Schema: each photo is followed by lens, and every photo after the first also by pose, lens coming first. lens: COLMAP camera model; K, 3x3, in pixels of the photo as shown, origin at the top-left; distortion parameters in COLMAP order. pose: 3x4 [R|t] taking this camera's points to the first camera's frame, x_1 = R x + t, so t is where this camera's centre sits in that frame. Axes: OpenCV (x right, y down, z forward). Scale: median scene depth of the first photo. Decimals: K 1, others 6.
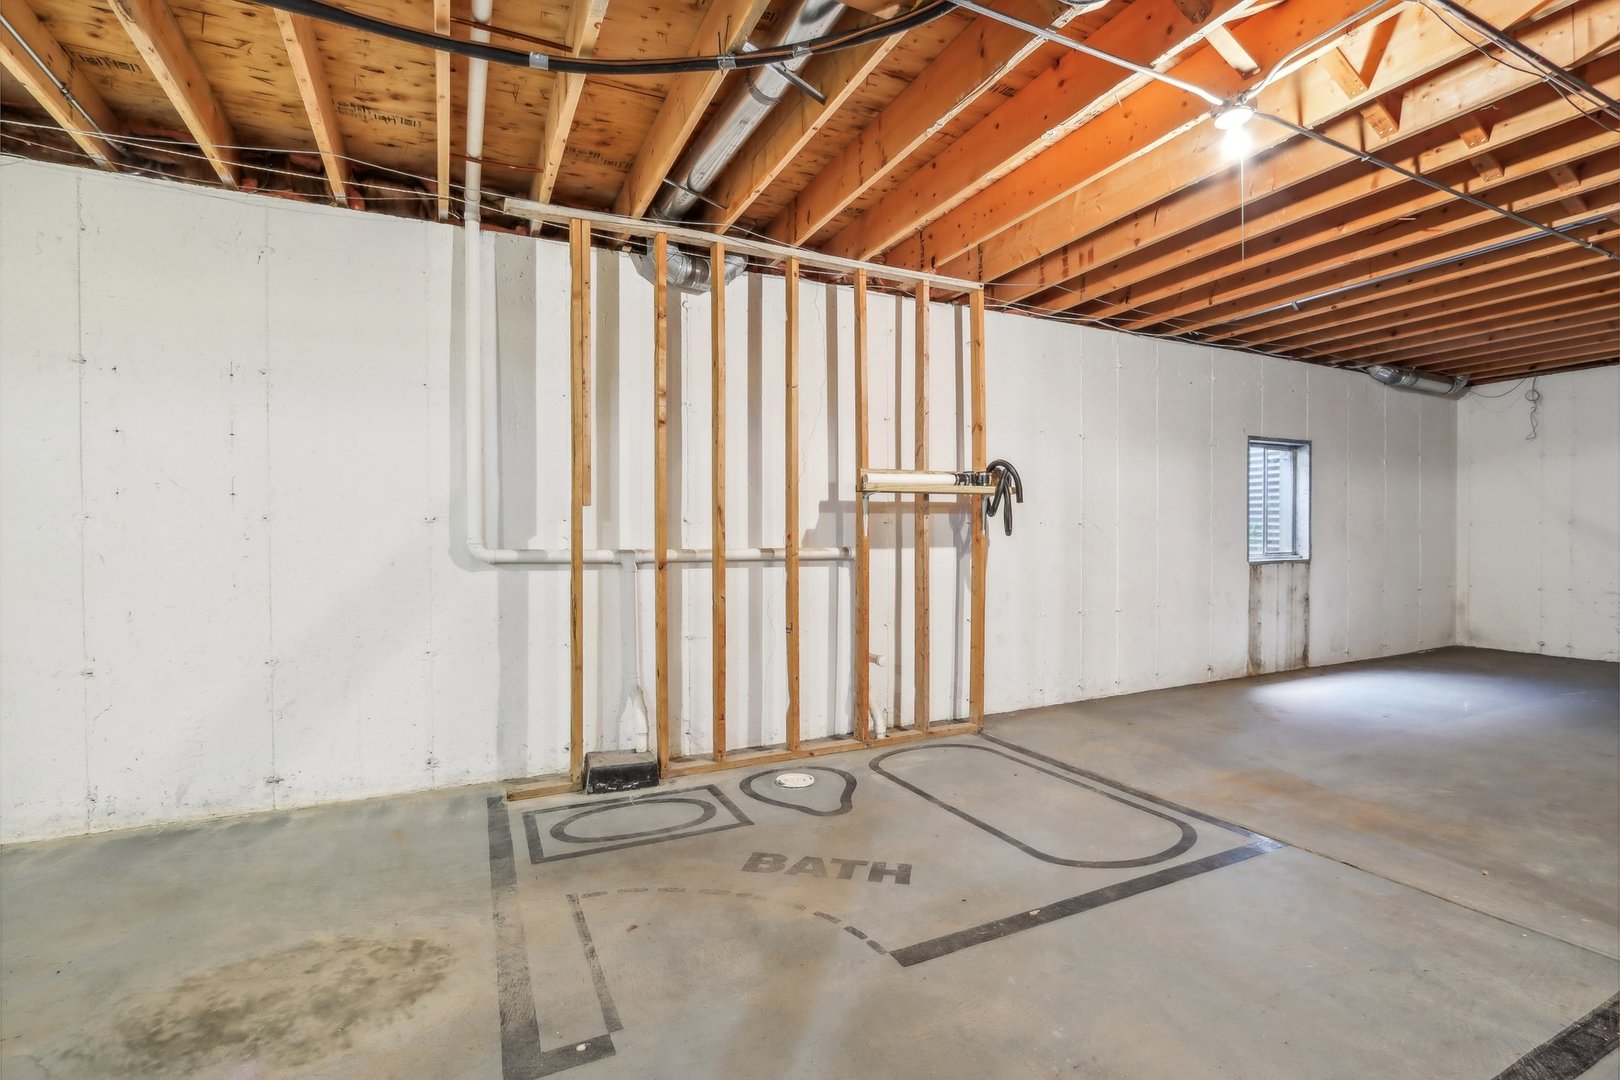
lens RADIAL K [[752.1, 0, 815.4], [0, 752.1, 535.7], [0, 0, 1]] dist [-0.012635, 0.001950]
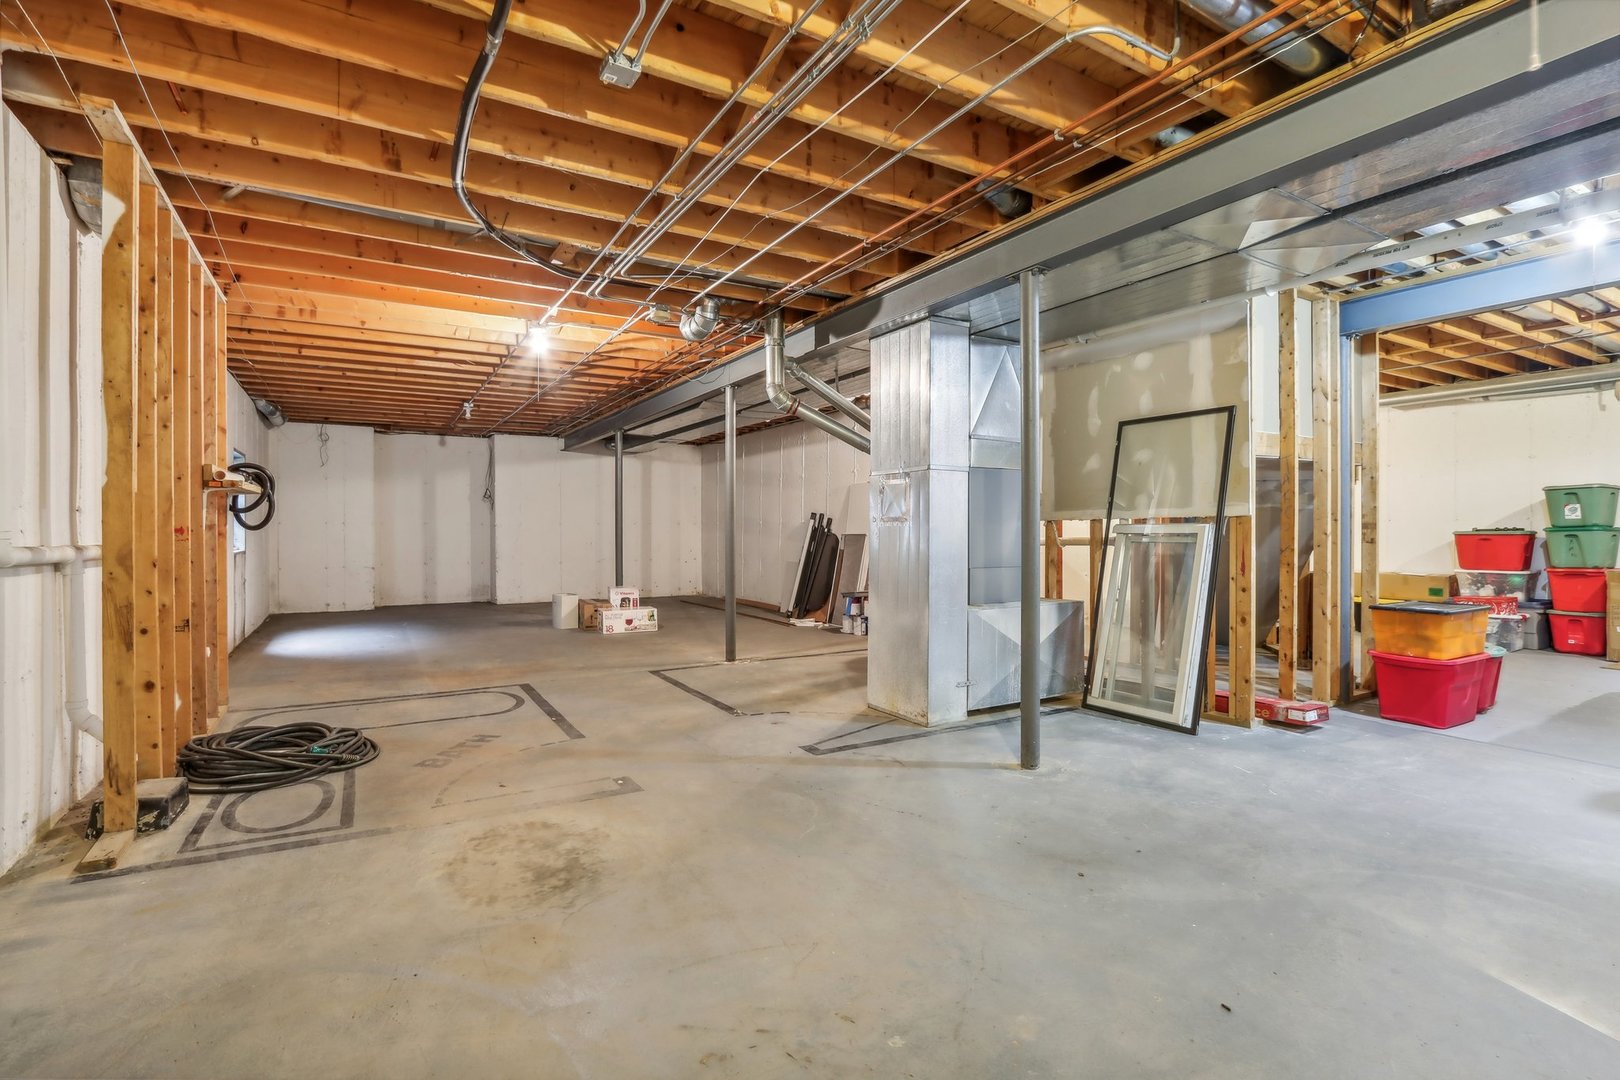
lens RADIAL K [[752.1, 0, 810.2], [0, 752.1, 536.6], [0, 0, 1]] dist [-0.012635, 0.001950]
pose [[-0.089017, -0.003738, 0.996023, -1.576098], [0.000150, 0.999993, 0.003766, 0.010796], [-0.996030, 0.000485, -0.089016, 0.444746]]
